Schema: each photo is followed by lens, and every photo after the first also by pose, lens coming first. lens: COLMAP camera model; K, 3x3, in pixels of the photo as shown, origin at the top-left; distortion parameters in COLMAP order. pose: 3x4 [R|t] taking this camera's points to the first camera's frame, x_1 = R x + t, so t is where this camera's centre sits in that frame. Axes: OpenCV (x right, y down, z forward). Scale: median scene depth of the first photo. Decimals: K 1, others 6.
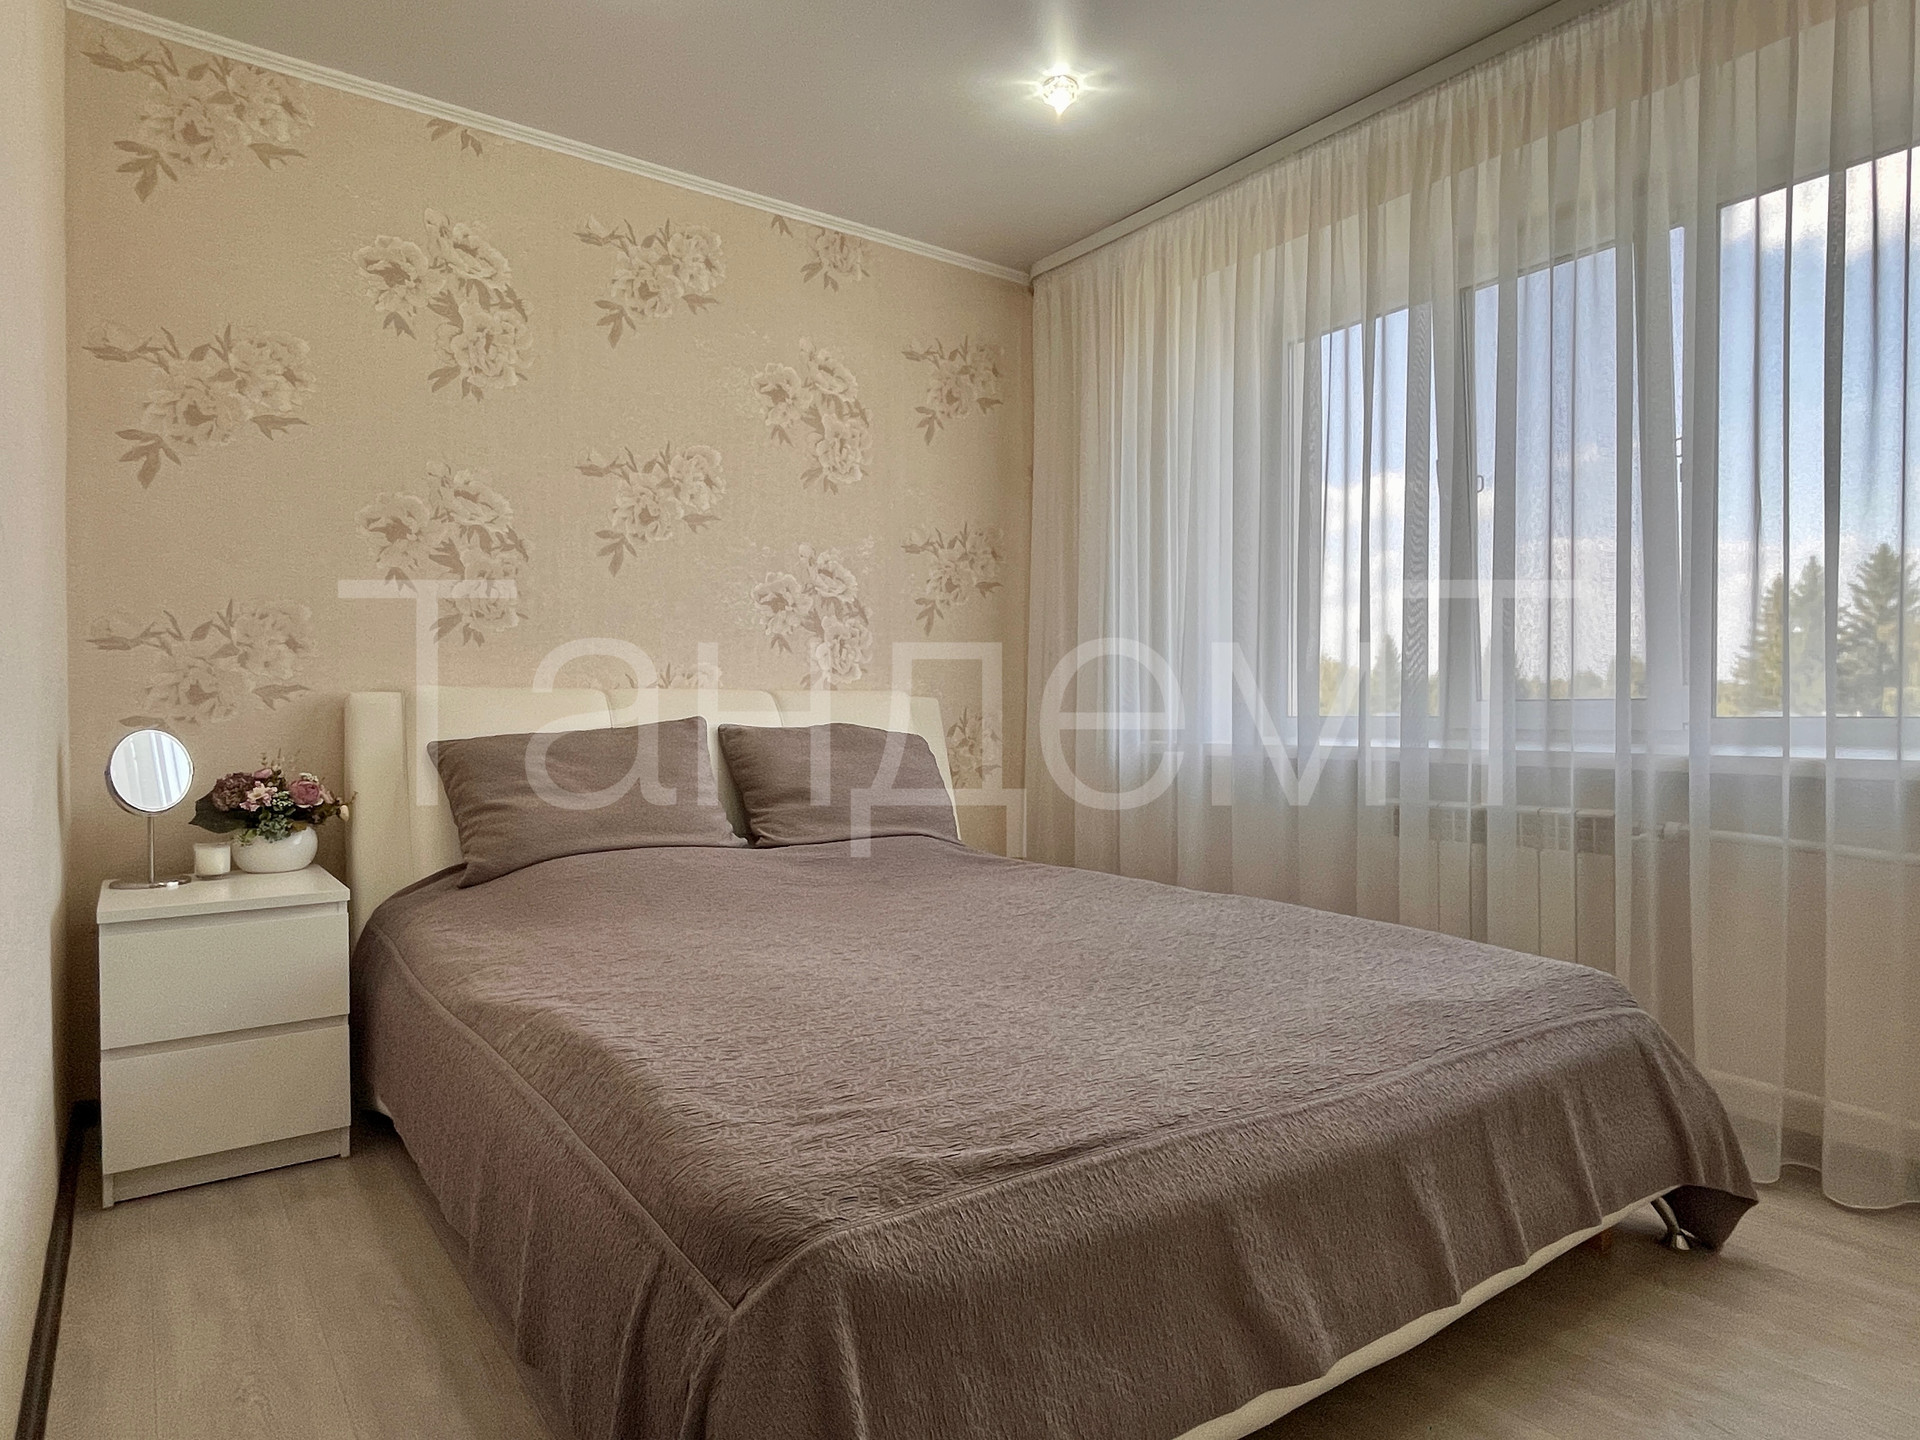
lens RADIAL K [[1114.5, 0, 956.6], [0, 1114.5, 721.3], [0, 0, 1]] dist [0.001423, 0.000272]
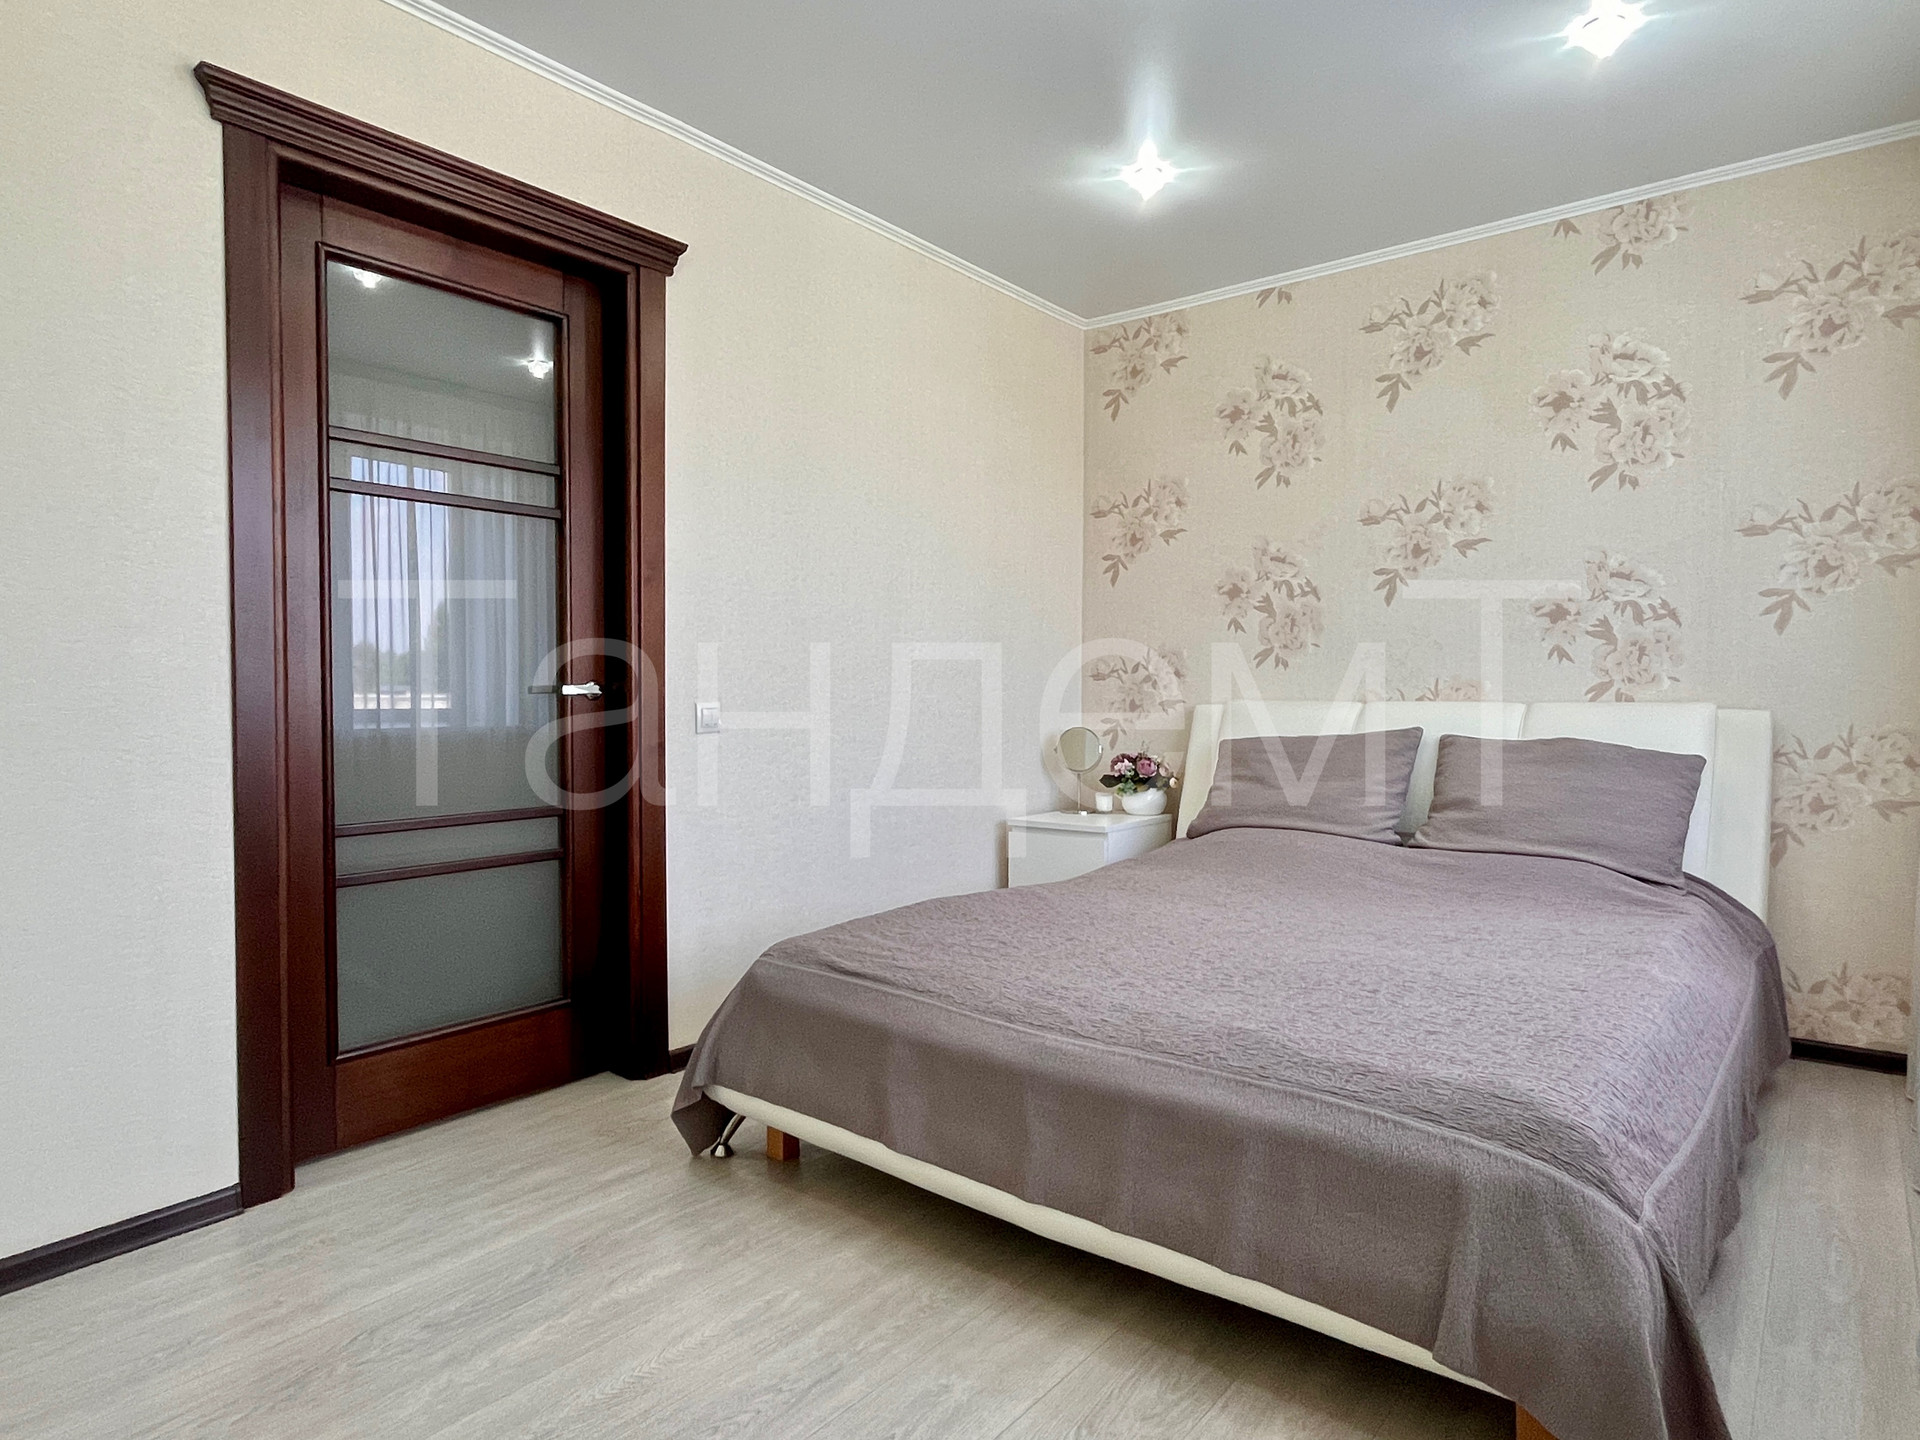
lens RADIAL K [[1114.5, 0, 956.6], [0, 1114.5, 721.3], [0, 0, 1]] dist [0.001423, 0.000272]
pose [[0.268304, 0.027779, -0.962934, 0.770737], [-0.008479, 0.999614, 0.026475, -0.037858], [0.963297, 0.001061, 0.268436, 0.258236]]
